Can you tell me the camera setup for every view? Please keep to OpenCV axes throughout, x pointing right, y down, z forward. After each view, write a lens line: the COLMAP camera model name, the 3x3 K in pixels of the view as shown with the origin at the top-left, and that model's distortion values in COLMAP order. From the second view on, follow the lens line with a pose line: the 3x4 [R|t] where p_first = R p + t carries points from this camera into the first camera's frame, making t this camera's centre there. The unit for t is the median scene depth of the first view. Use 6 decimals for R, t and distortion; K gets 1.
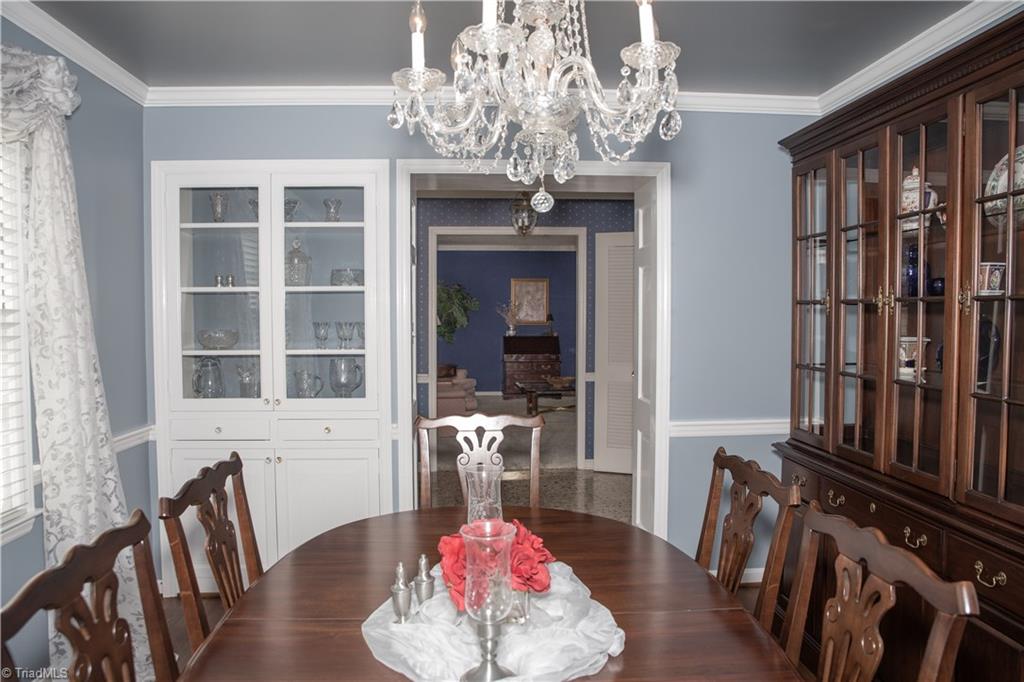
lens RADIAL K [[711.1, 0, 512.0], [0, 711.1, 341.0], [0, 0, 1]] dist [-0.118258, 0.106402]
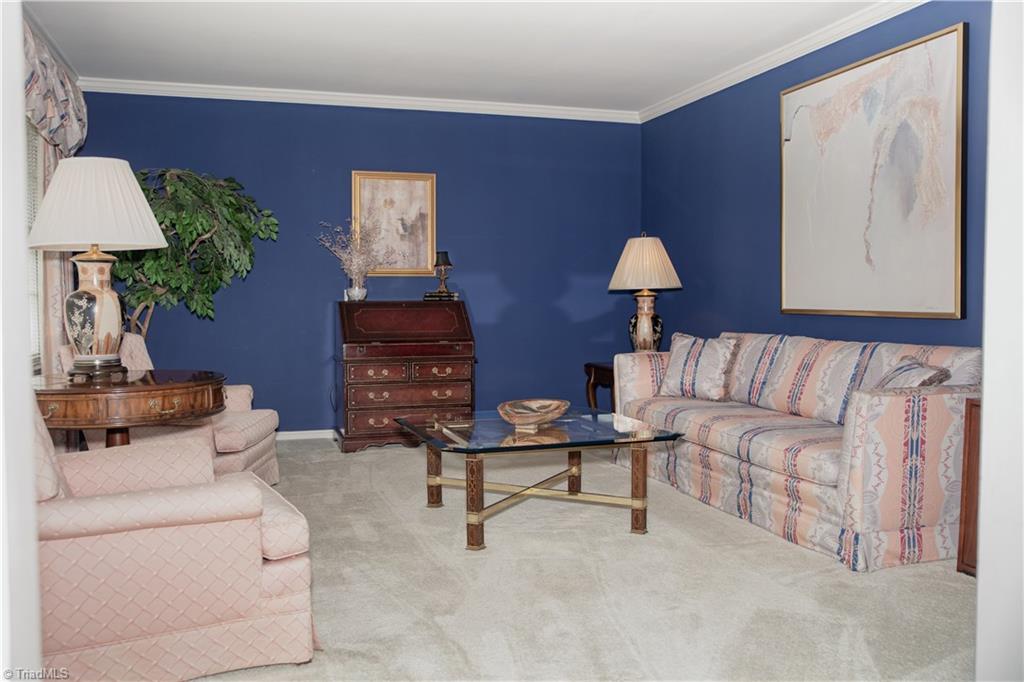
lens RADIAL K [[860.9, 0, 512.0], [0, 860.9, 341.0], [0, 0, 1]] dist [-0.063374, 0.002848]
pose [[0.969802, -0.012591, 0.243568, -0.132800], [0.010309, 0.999890, 0.010641, 0.045975], [-0.243675, -0.007809, 0.969825, 1.748505]]
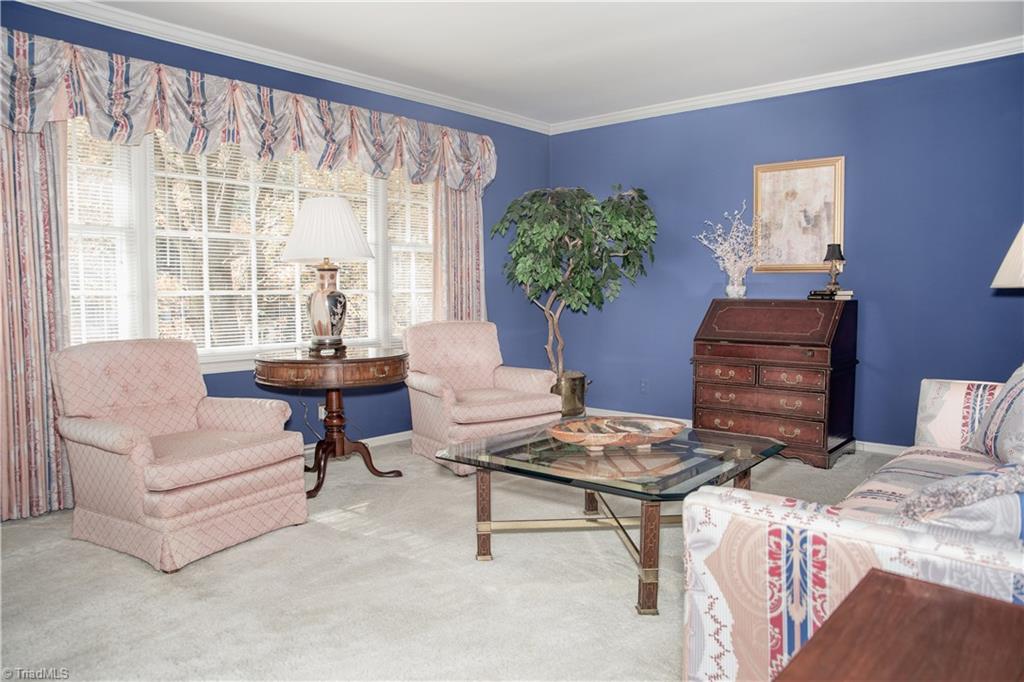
lens RADIAL K [[711.1, 0, 512.0], [0, 711.1, 341.0], [0, 0, 1]] dist [-0.118258, 0.106402]
pose [[0.712875, 0.050984, -0.699436, 0.715969], [-0.029573, 0.998652, 0.042654, 0.015981], [0.700668, -0.009722, 0.713421, 2.232512]]
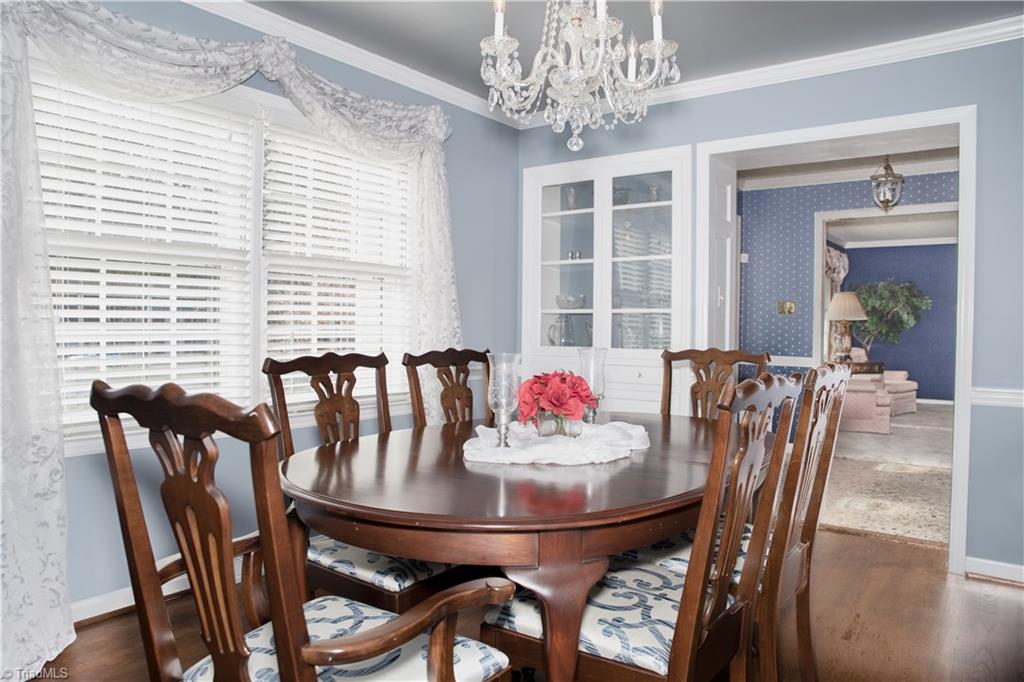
lens RADIAL K [[711.1, 0, 512.0], [0, 711.1, 341.0], [0, 0, 1]] dist [-0.118258, 0.106402]
pose [[0.777572, 0.027970, -0.628172, 0.328530], [-0.039246, 0.999221, -0.004089, 0.081073], [0.627568, 0.027832, 0.778064, -0.077699]]
